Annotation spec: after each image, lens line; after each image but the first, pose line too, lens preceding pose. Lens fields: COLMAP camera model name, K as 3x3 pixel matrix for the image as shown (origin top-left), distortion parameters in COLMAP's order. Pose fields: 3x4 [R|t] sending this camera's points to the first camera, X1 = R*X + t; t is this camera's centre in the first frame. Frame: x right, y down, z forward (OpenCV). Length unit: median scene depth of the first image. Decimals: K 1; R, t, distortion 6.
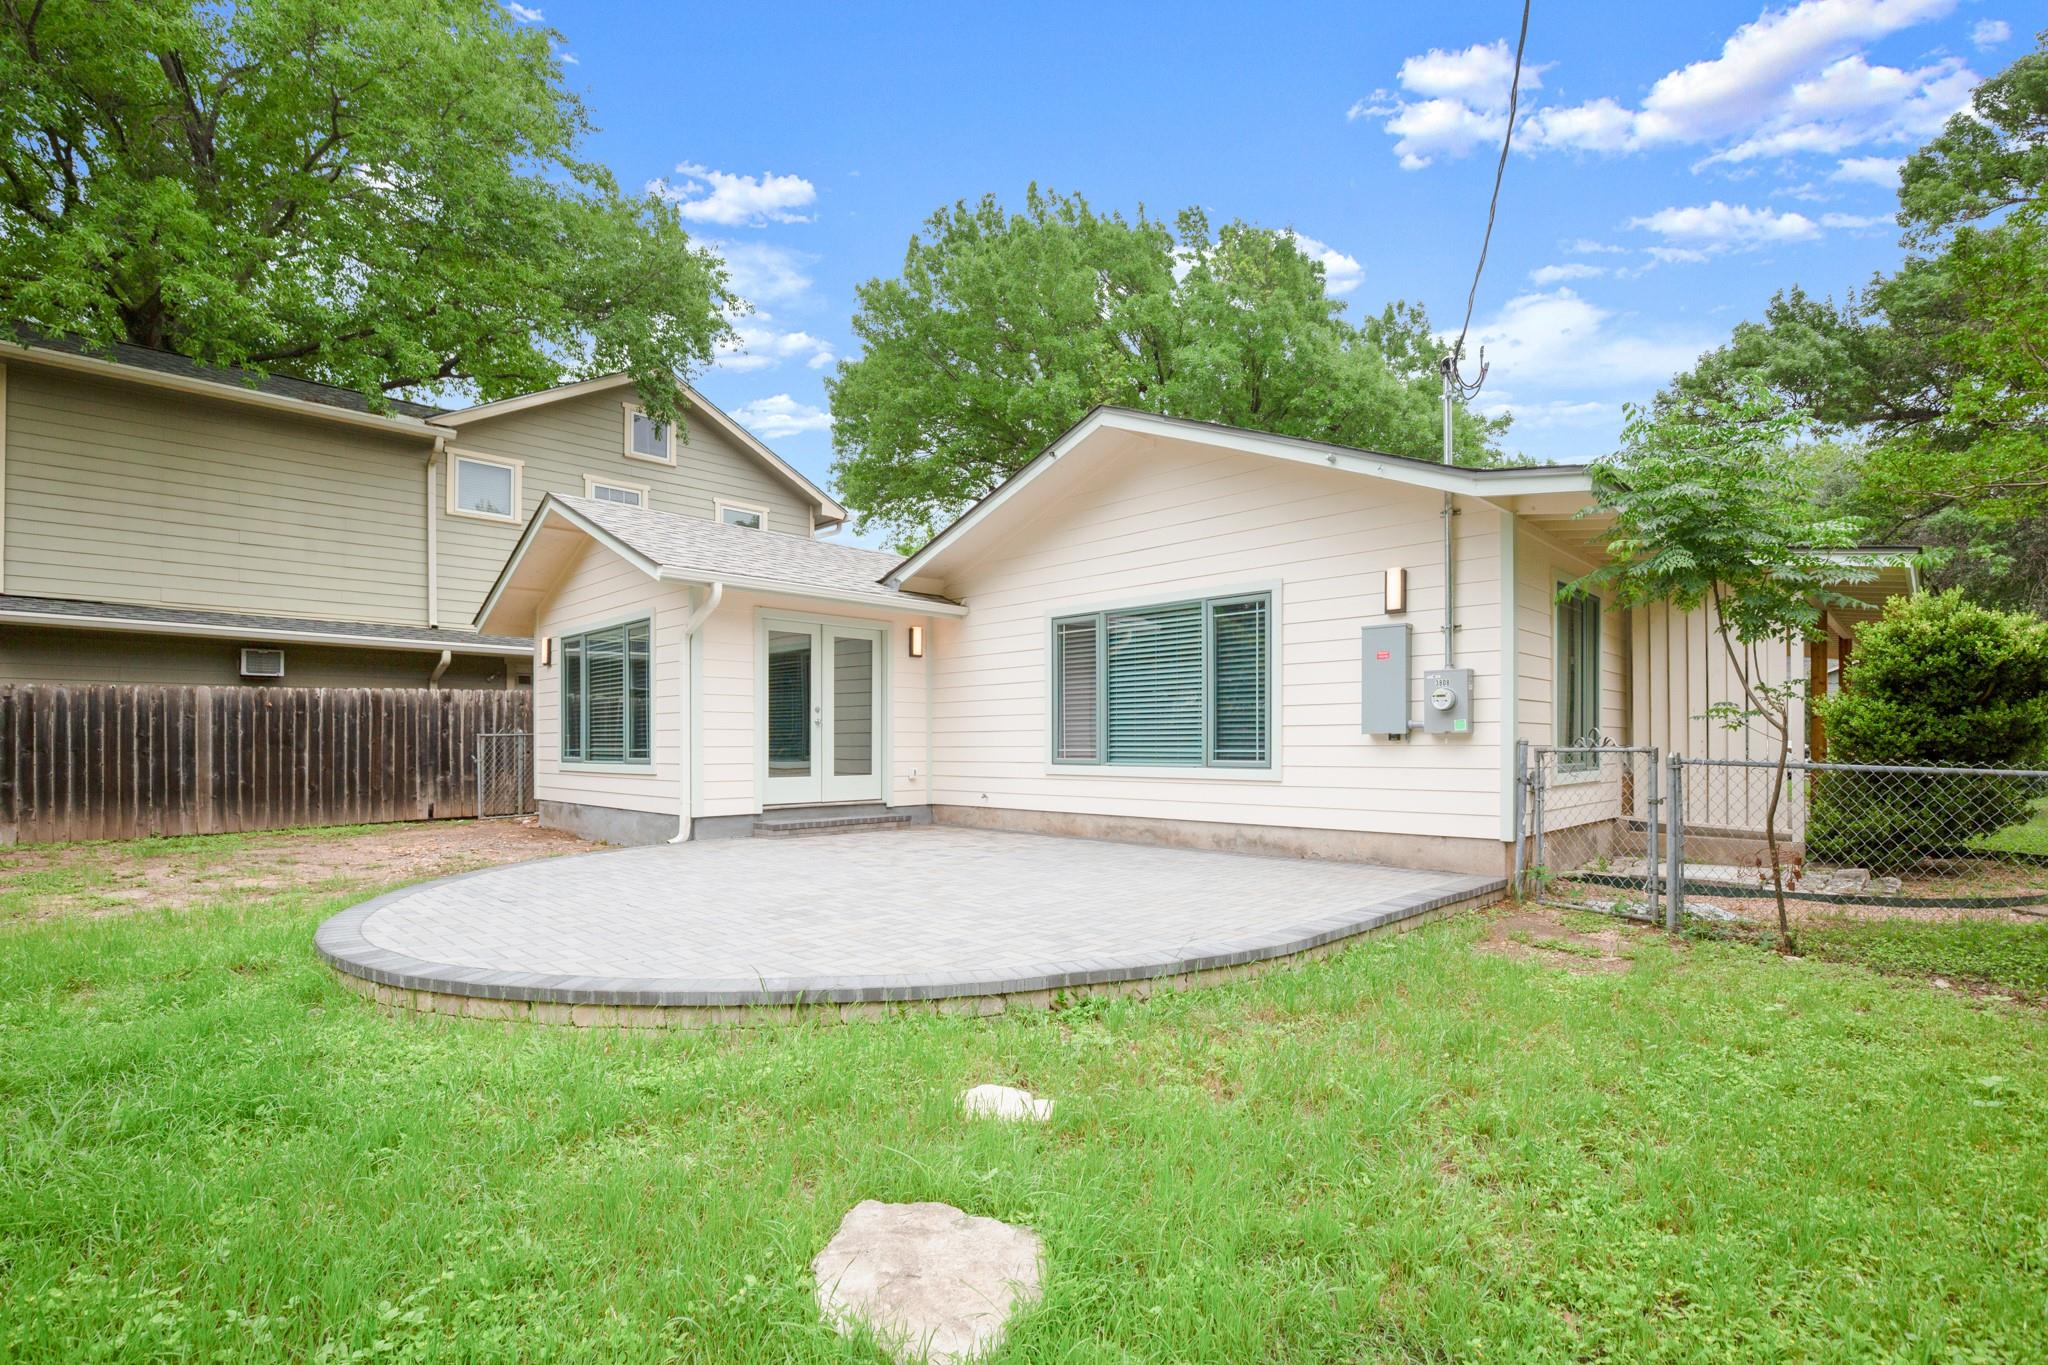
lens RADIAL K [[938.3, 0, 1096.5], [0, 938.3, 750.0], [0, 0, 1]] dist [0.013157, 0.000030]
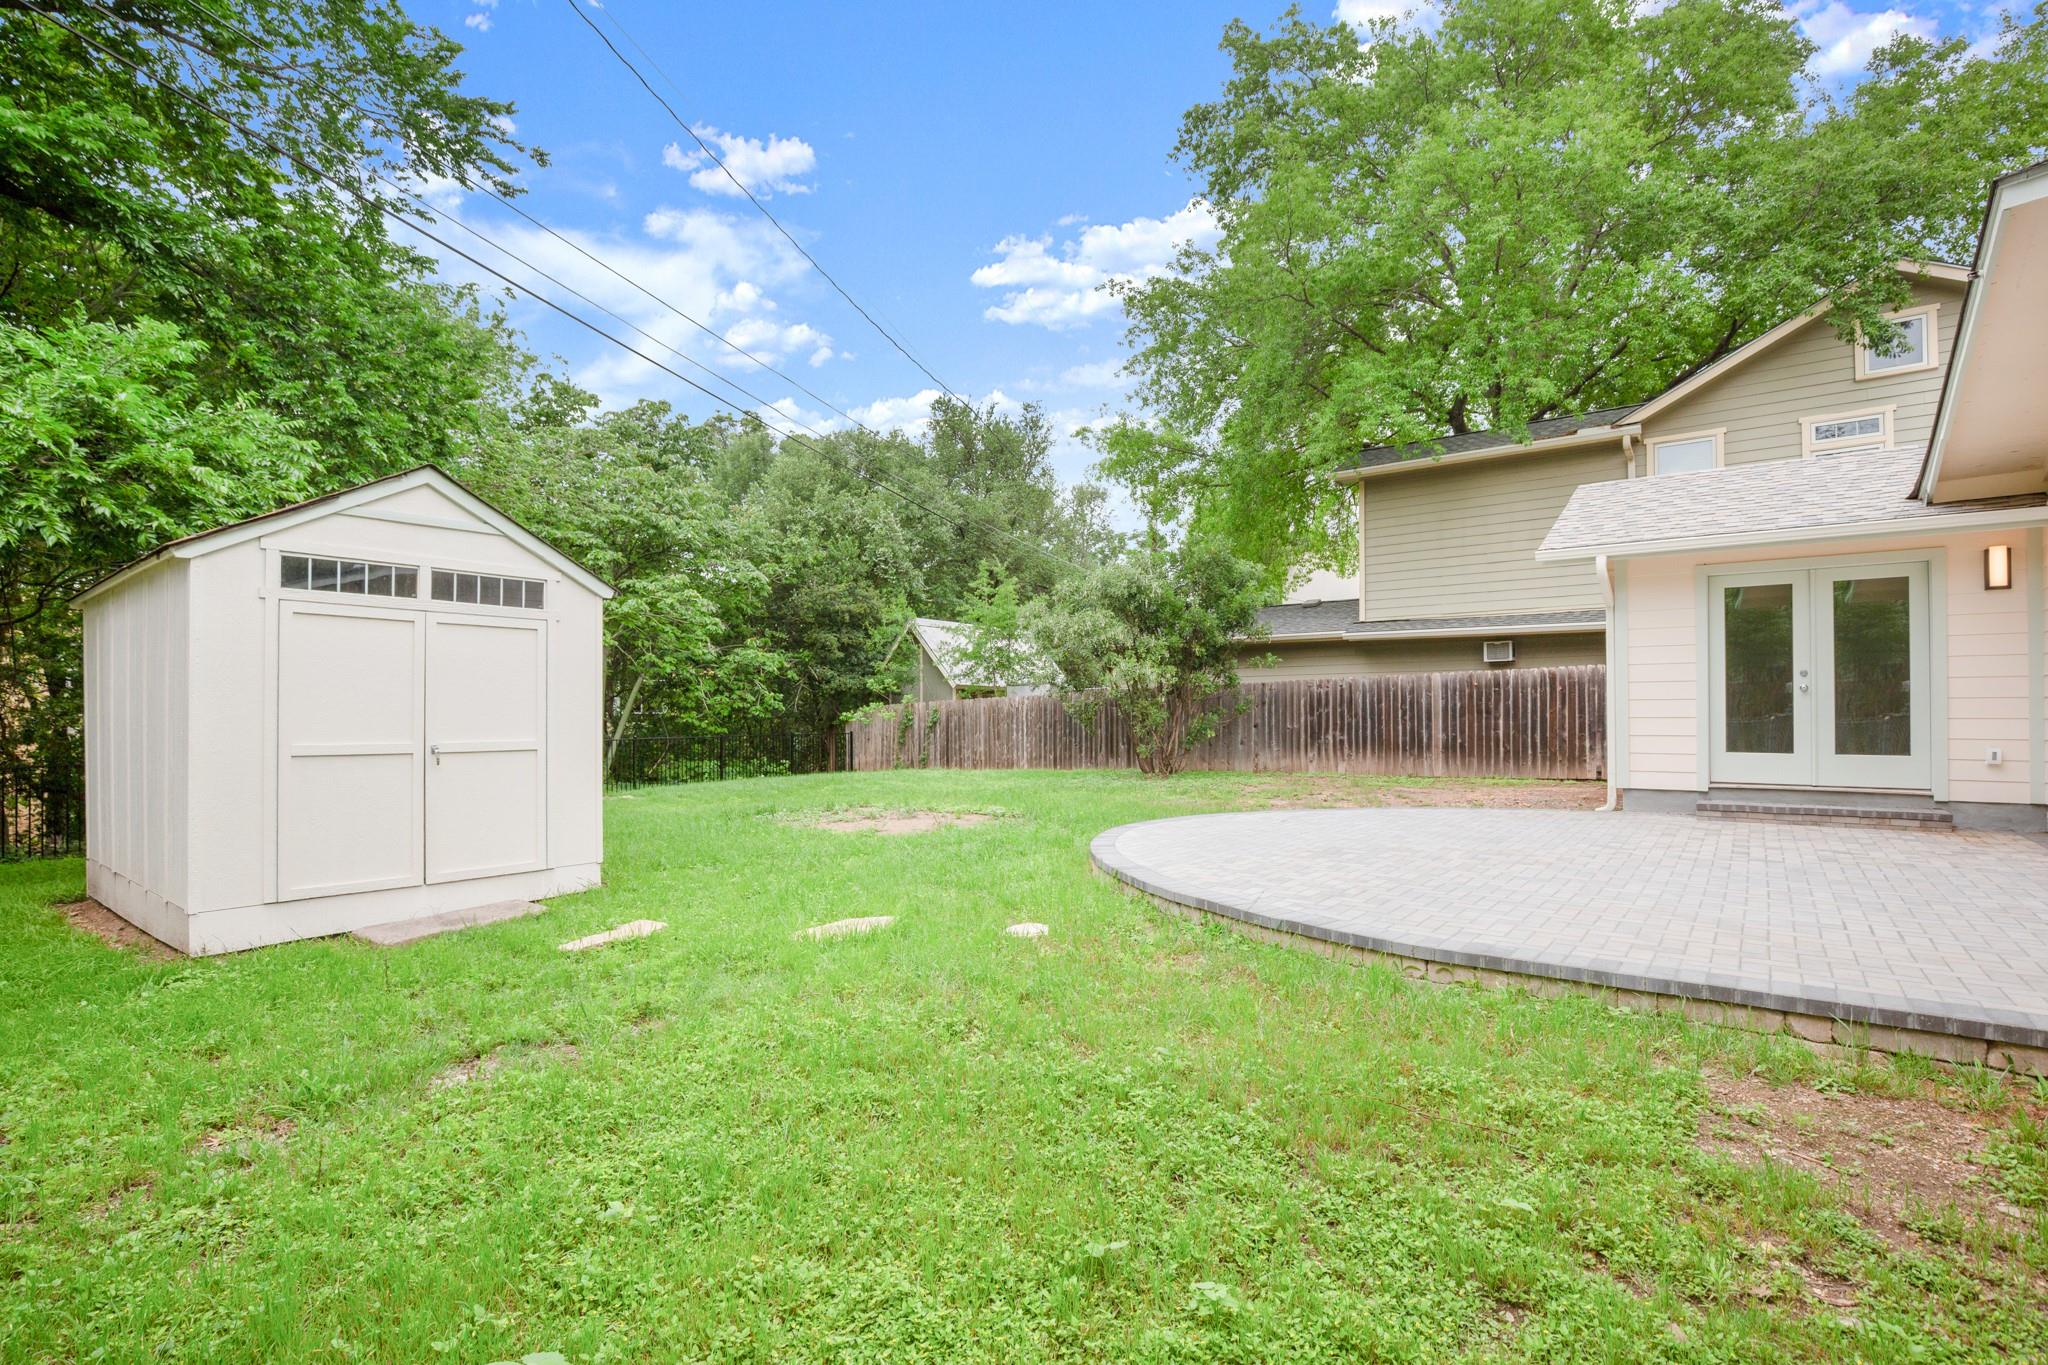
lens RADIAL K [[938.3, 0, 1025.6], [0, 938.3, 687.5], [0, 0, 1]] dist [0.013157, 0.000030]
pose [[0.149412, -0.026860, -0.988410, 0.362917], [-0.002267, 0.999619, -0.027507, -0.005032], [0.988772, 0.006350, 0.149294, 0.172500]]
